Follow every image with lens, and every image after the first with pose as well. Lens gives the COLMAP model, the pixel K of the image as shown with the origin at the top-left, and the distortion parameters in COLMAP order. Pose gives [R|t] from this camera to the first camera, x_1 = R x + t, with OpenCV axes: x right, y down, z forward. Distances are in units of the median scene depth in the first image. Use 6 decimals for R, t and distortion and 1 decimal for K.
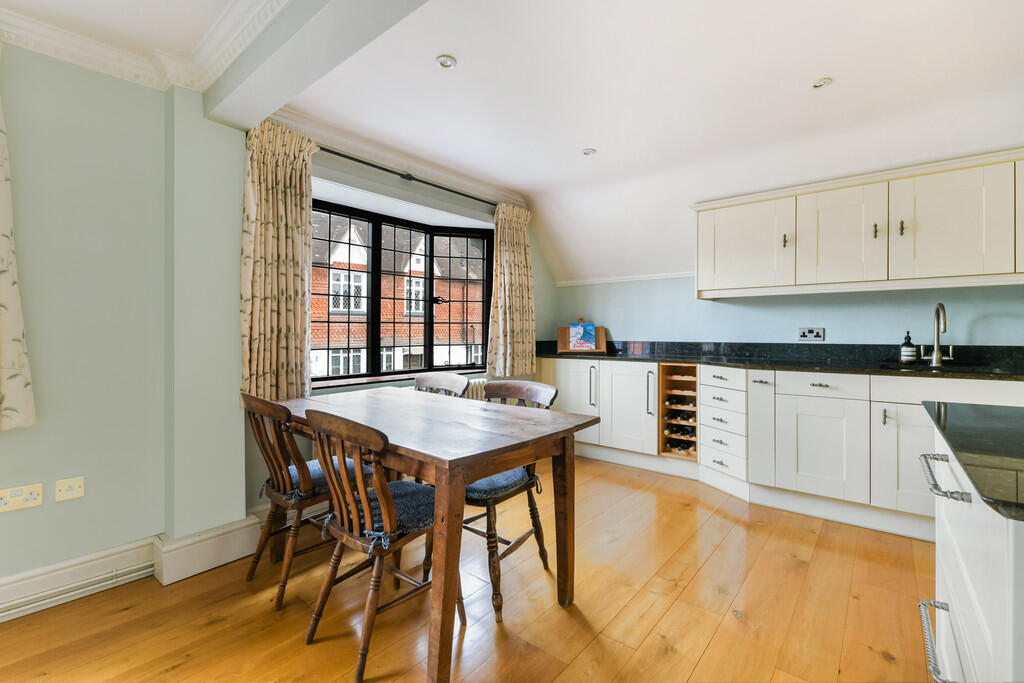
lens RADIAL K [[462.7, 0, 511.9], [0, 462.7, 328.2], [0, 0, 1]] dist [-0.001471, -0.000323]
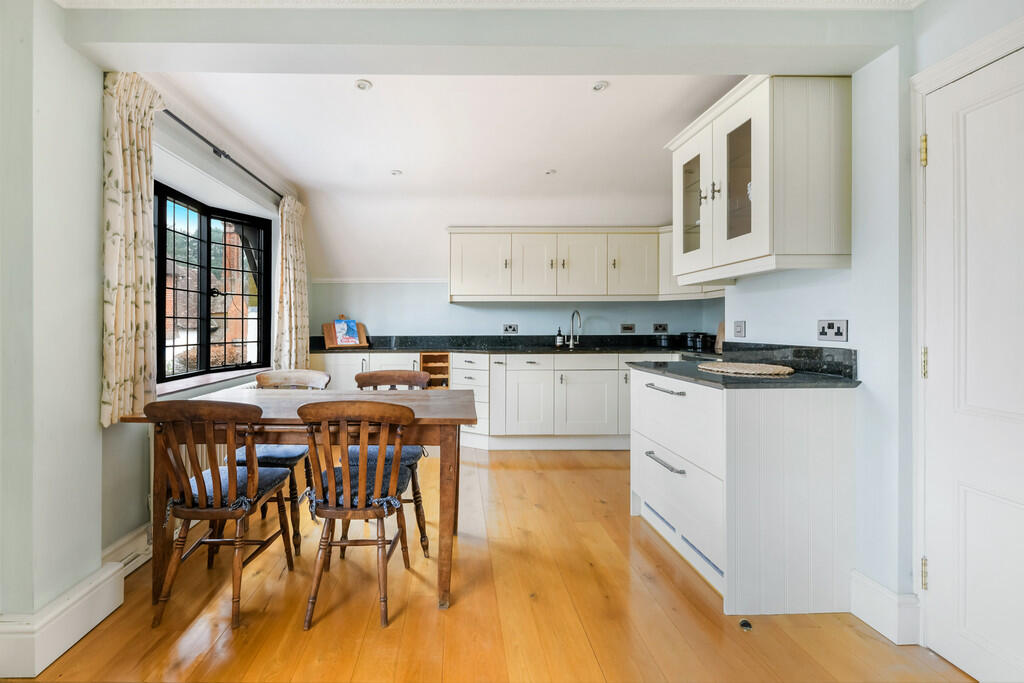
lens RADIAL K [[462.7, 0, 511.9], [0, 462.7, 328.2], [0, 0, 1]] dist [-0.001471, -0.000323]
pose [[0.702132, -0.002905, 0.712041, -0.388436], [-0.003436, 0.999966, 0.007468, -0.000388], [-0.712038, -0.007690, 0.702099, -0.021304]]
